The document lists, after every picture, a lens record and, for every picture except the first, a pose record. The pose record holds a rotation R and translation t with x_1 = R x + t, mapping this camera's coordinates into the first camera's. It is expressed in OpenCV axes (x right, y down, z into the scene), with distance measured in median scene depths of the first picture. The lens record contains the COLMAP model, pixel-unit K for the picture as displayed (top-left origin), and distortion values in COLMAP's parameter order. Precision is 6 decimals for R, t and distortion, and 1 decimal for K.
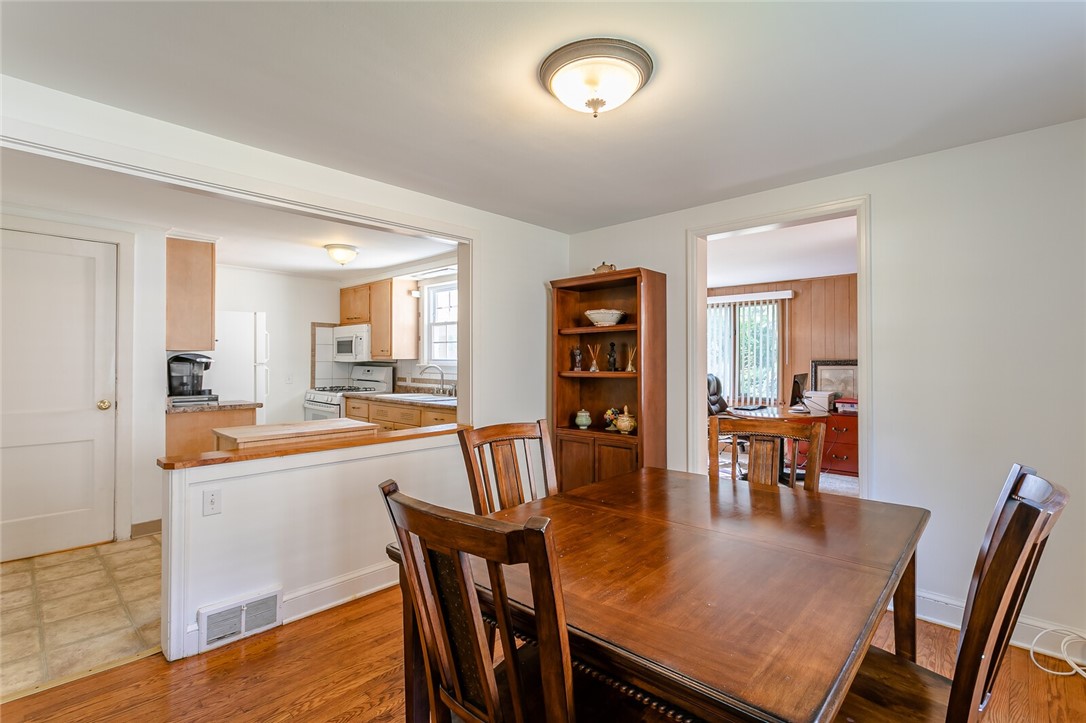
lens RADIAL K [[510.1, 0, 537.0], [0, 510.1, 357.2], [0, 0, 1]] dist [-0.001035, 0.002480]
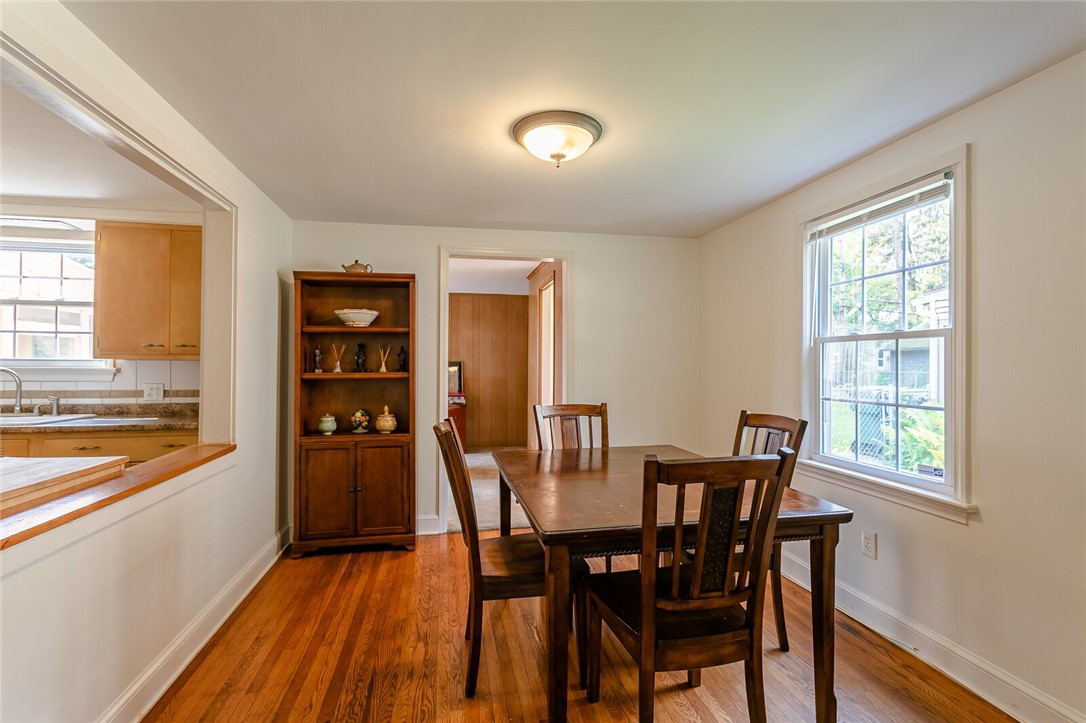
lens RADIAL K [[510.1, 0, 539.6], [0, 510.1, 357.0], [0, 0, 1]] dist [-0.001035, 0.002480]
pose [[0.588013, 0.011603, 0.808768, -0.387663], [-0.008279, 0.999931, -0.008326, 0.002537], [-0.808809, -0.001800, 0.588069, 0.125123]]
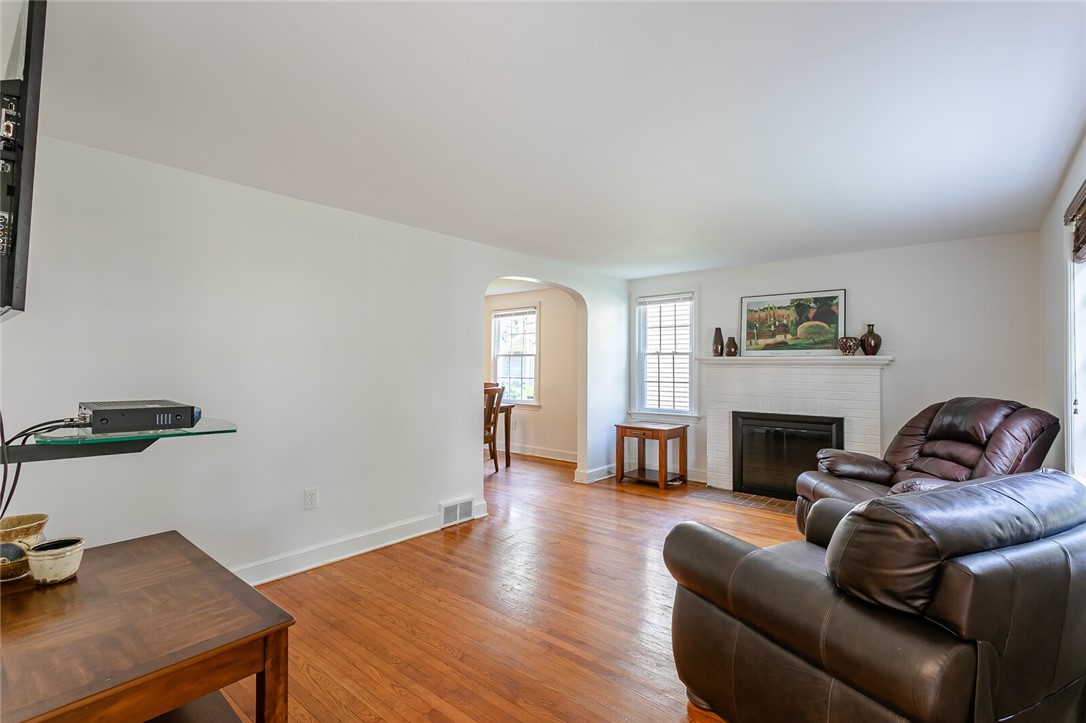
lens RADIAL K [[510.1, 0, 542.6], [0, 510.1, 360.5], [0, 0, 1]] dist [-0.001035, 0.002480]
pose [[-0.059382, 0.007070, 0.998210, -1.429391], [-0.008922, 0.999931, -0.007613, -0.000200], [-0.998195, -0.009359, -0.059315, 0.169680]]
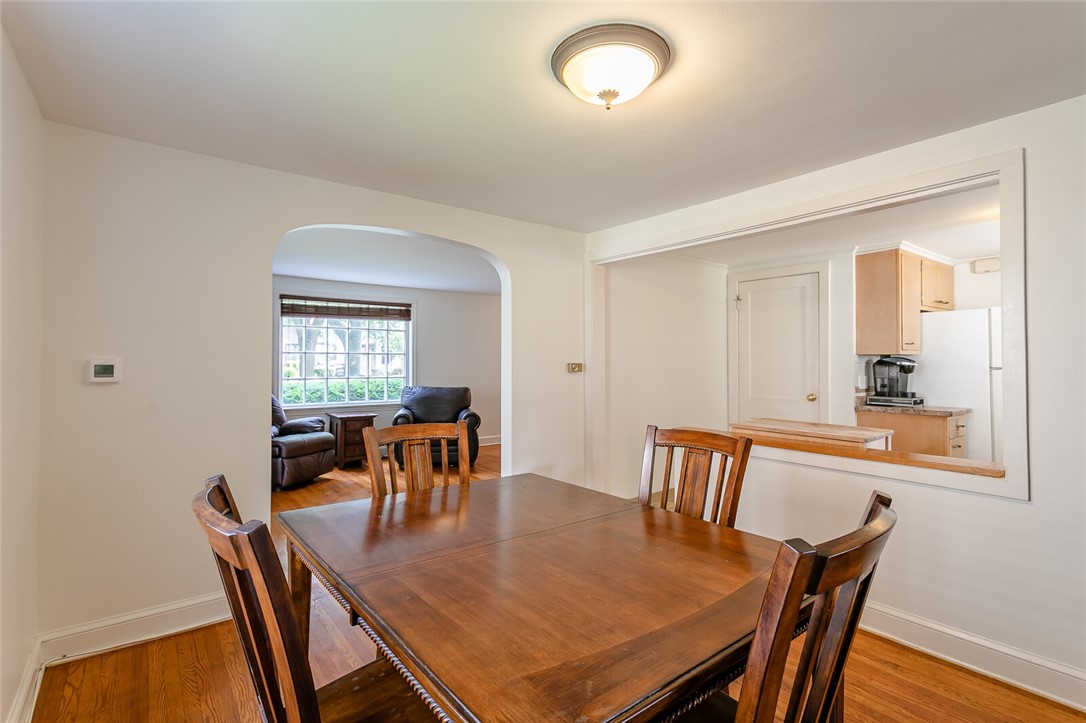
lens RADIAL K [[510.1, 0, 538.9], [0, 510.1, 355.1], [0, 0, 1]] dist [-0.001035, 0.002480]
pose [[-0.151969, -0.012424, -0.988307, 0.459144], [0.004158, 0.999904, -0.013209, -0.000148], [0.988377, -0.006116, -0.151903, 0.424957]]
